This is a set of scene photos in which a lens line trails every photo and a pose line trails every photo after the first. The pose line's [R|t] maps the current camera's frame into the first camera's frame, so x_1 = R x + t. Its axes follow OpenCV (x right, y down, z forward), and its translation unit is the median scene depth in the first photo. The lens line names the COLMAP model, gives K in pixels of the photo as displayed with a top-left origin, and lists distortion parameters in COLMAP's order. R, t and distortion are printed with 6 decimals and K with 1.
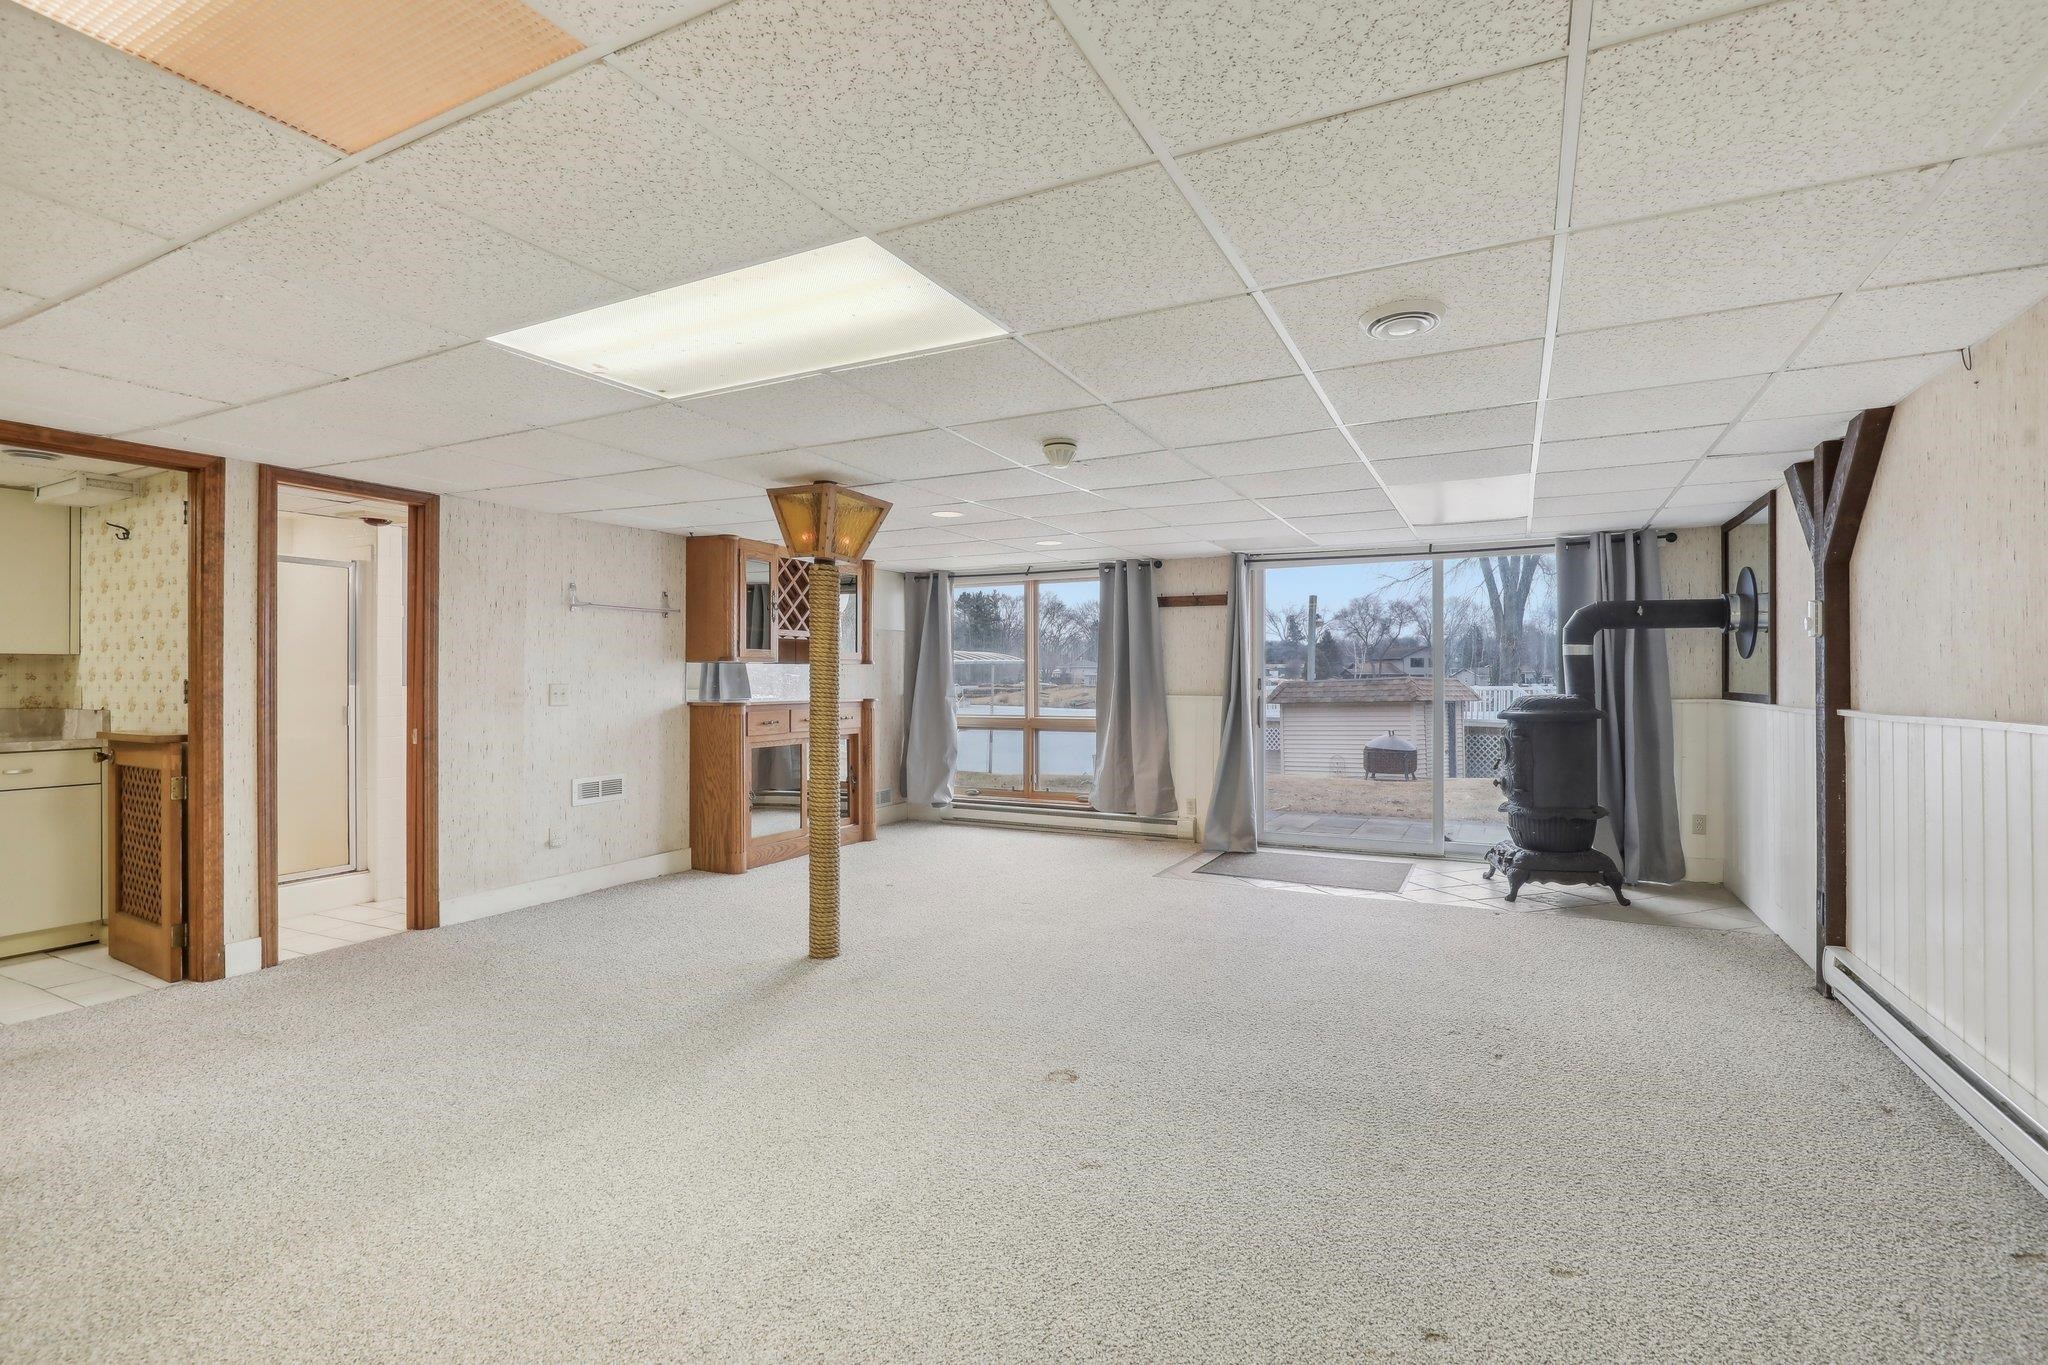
lens RADIAL K [[949.1, 0, 1040.9], [0, 949.1, 675.0], [0, 0, 1]] dist [-0.023599, 0.000363]
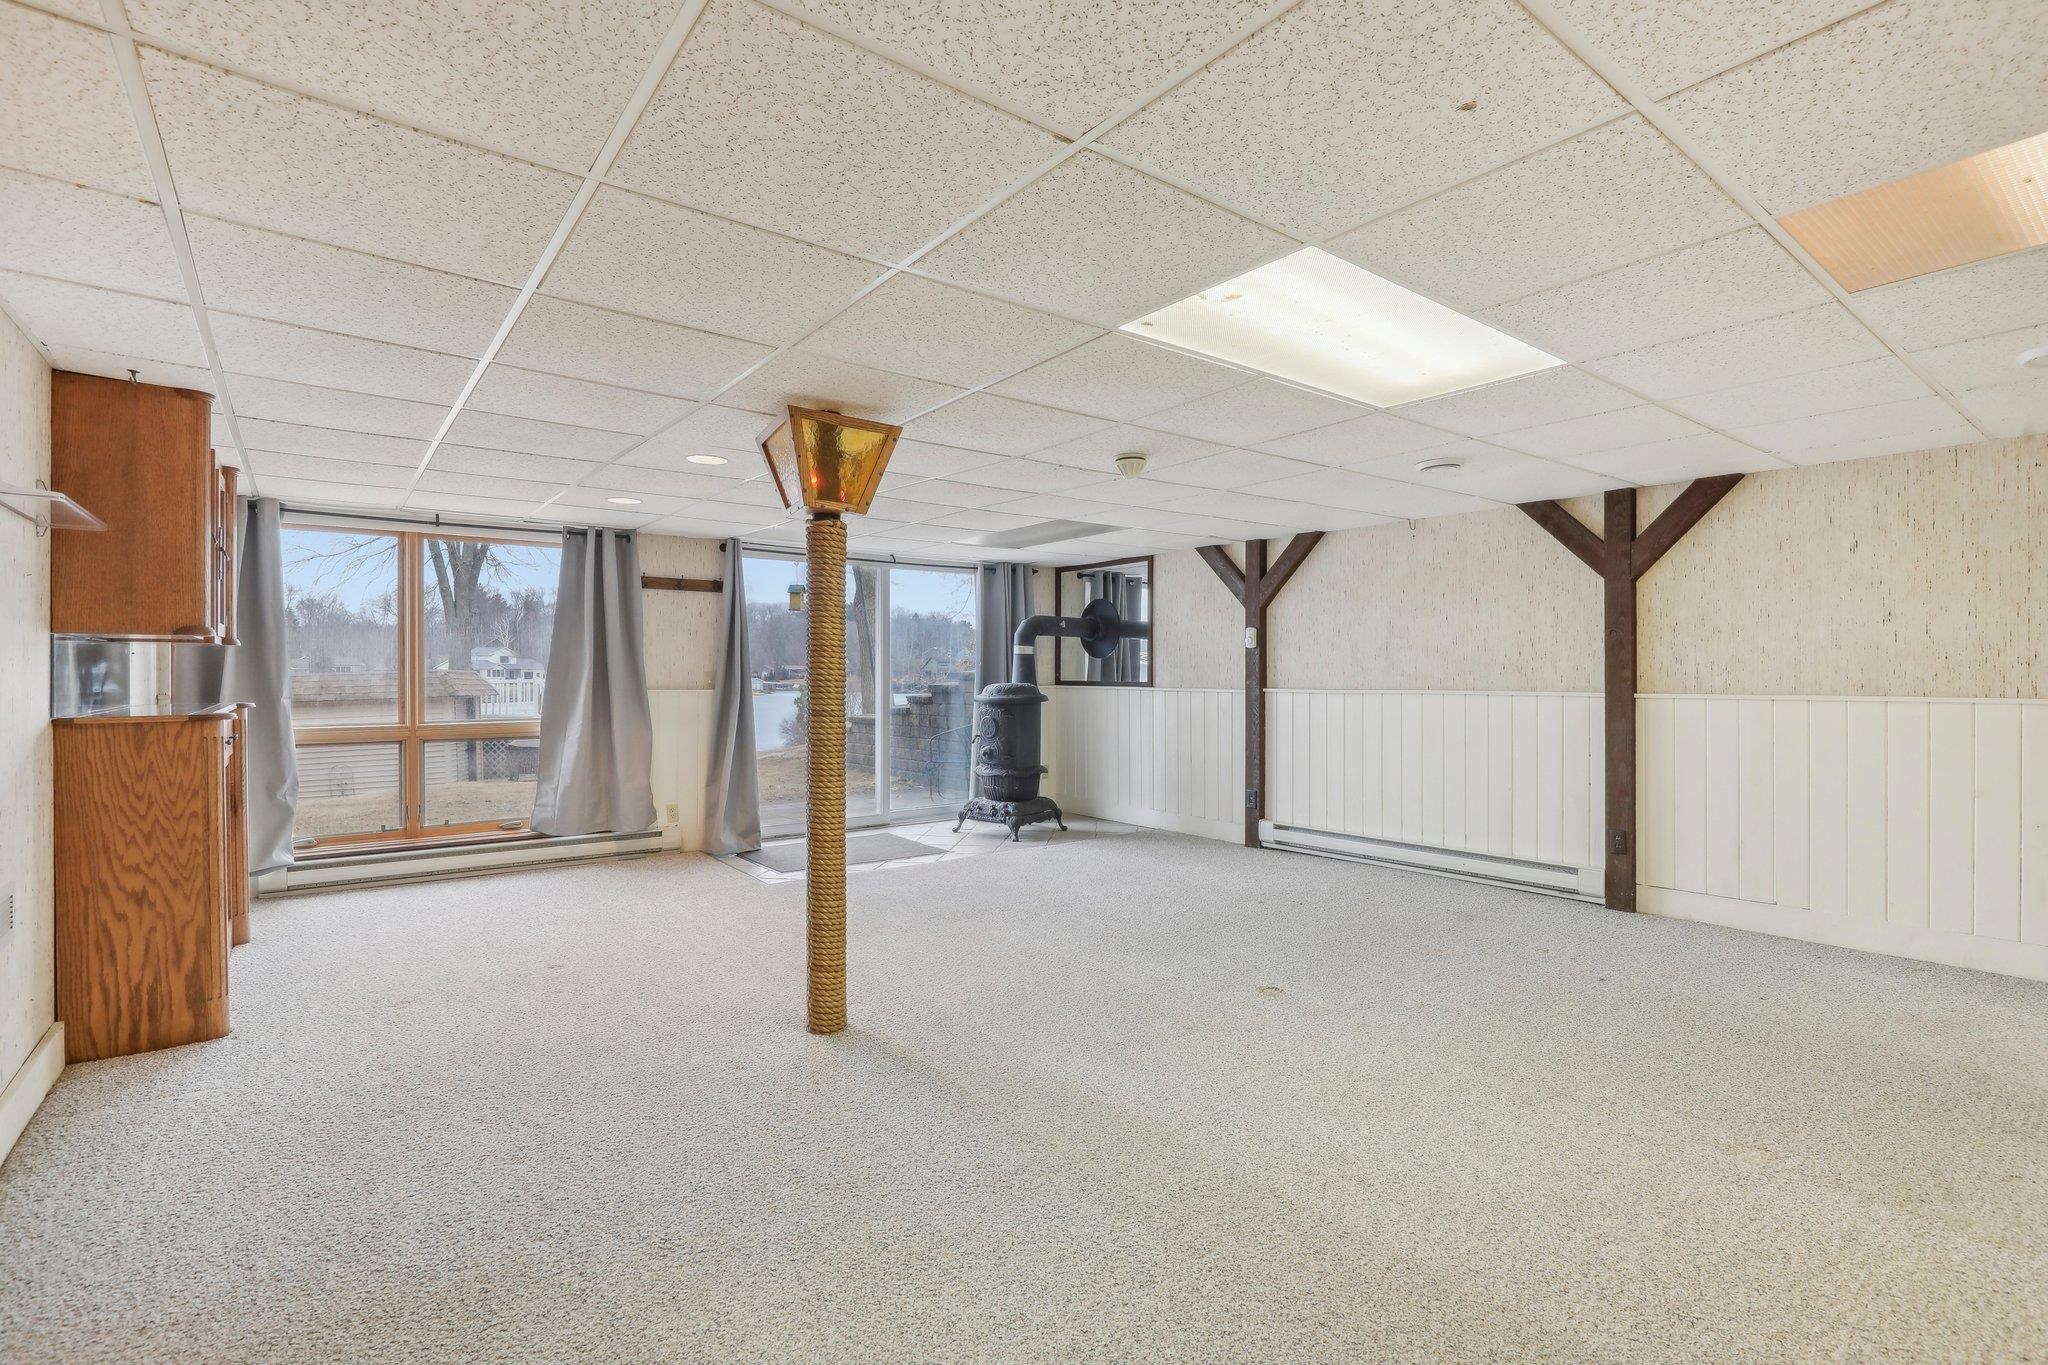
lens RADIAL K [[949.1, 0, 1040.9], [0, 949.1, 675.0], [0, 0, 1]] dist [-0.023599, 0.000363]
pose [[0.431260, -0.002061, 0.902225, -0.525130], [-0.003676, 0.999985, 0.004042, 0.002906], [-0.902220, -0.005060, 0.431246, 0.316604]]
